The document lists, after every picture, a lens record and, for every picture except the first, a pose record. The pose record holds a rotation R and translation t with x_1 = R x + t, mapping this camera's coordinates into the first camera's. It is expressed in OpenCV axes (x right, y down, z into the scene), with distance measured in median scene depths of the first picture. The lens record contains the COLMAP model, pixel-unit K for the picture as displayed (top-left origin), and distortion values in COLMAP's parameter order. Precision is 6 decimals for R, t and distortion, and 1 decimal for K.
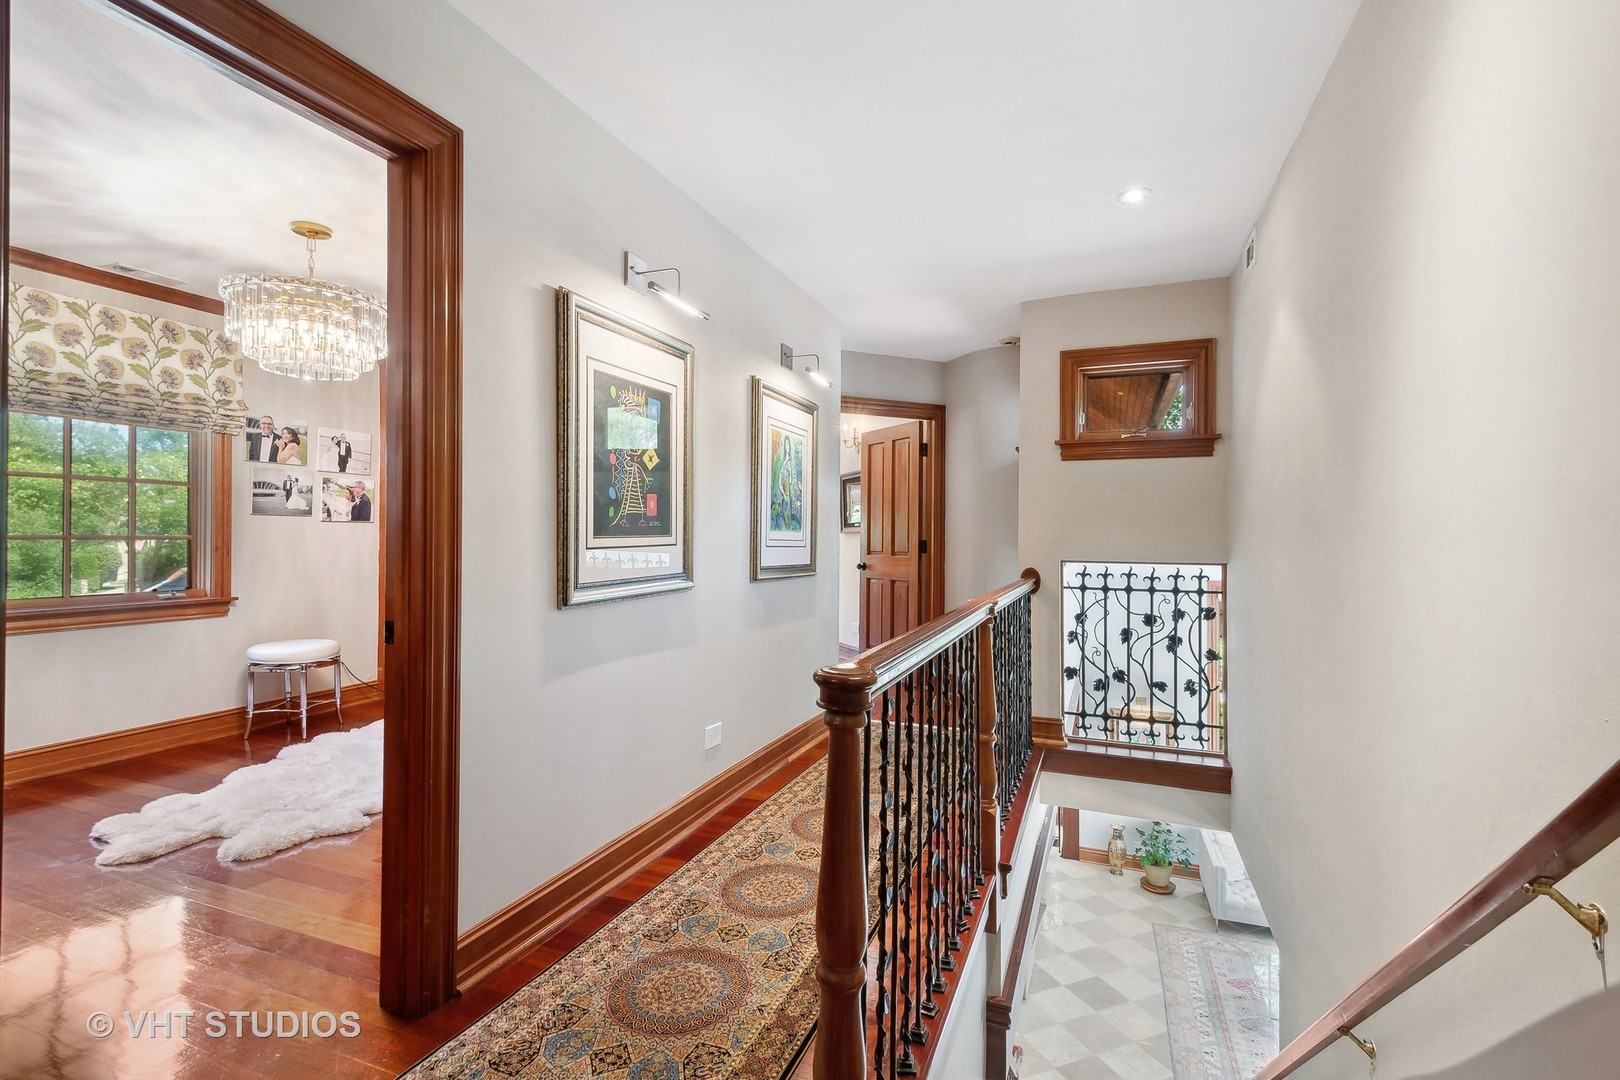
lens RADIAL K [[713.6, 0, 802.9], [0, 713.6, 528.8], [0, 0, 1]] dist [-0.001295, -0.000371]
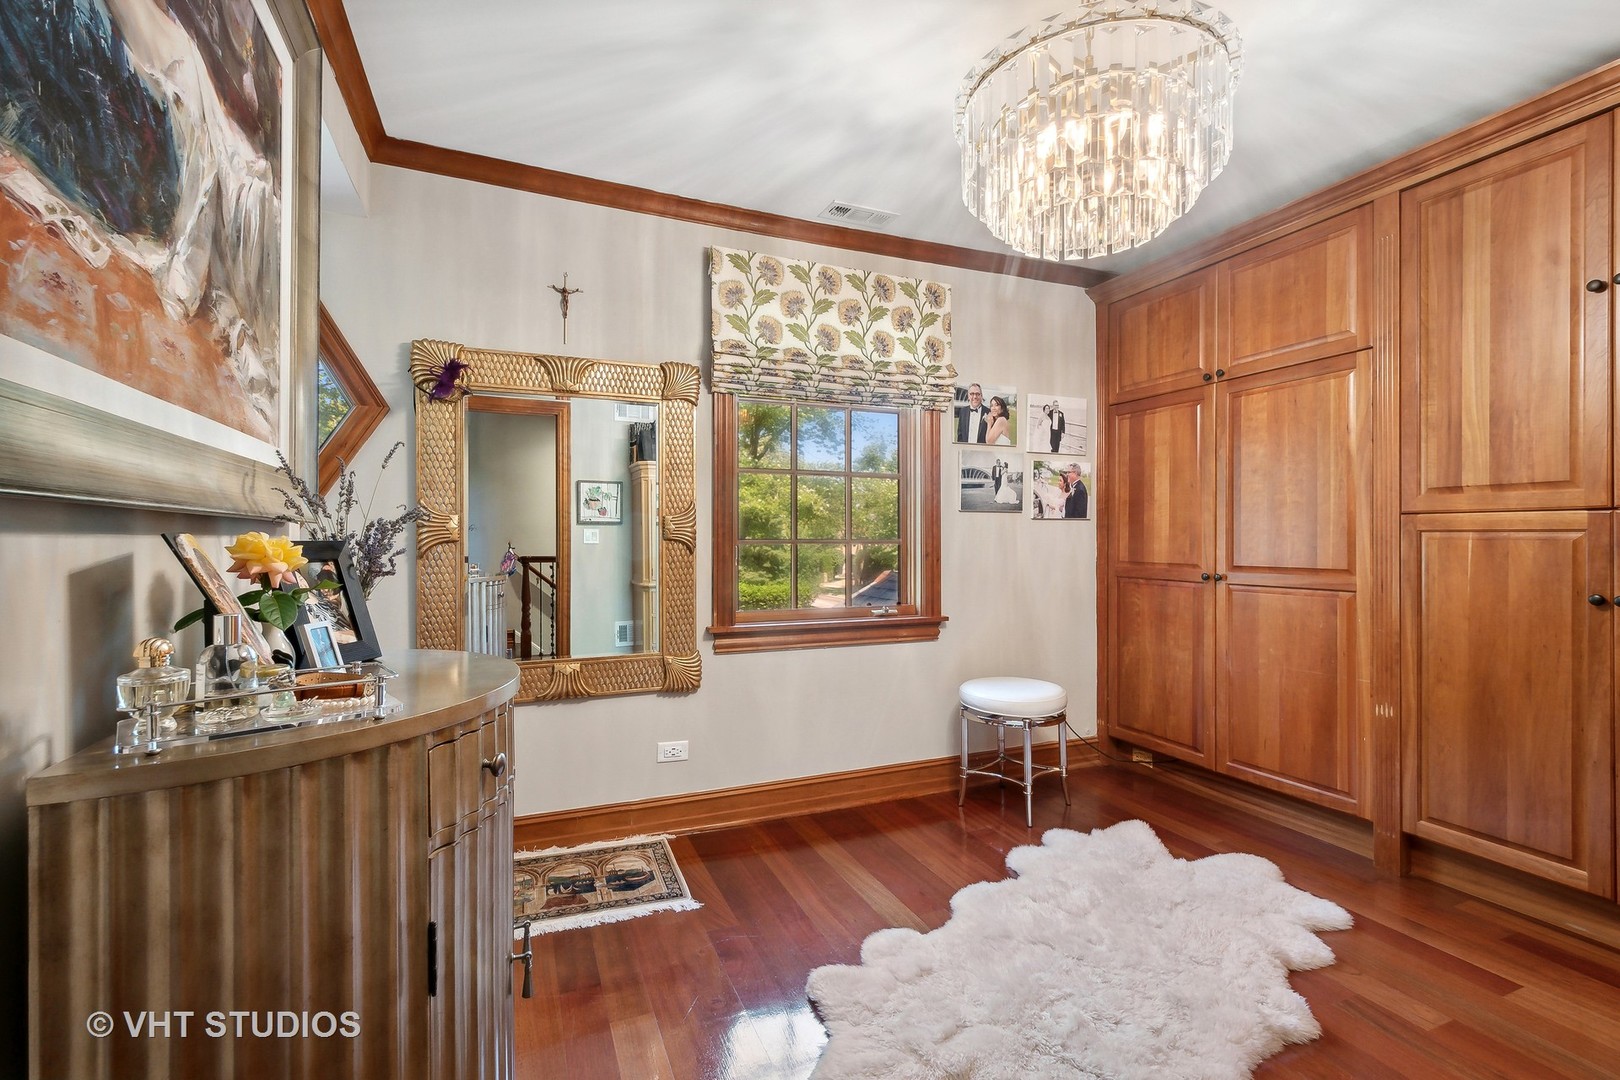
lens RADIAL K [[713.6, 0, 802.9], [0, 713.6, 528.8], [0, 0, 1]] dist [-0.001295, -0.000371]
pose [[0.685732, -0.003443, -0.727846, -0.332547], [0.008070, 0.999963, 0.002872, -0.004847], [0.727809, -0.007843, 0.685735, 0.348004]]
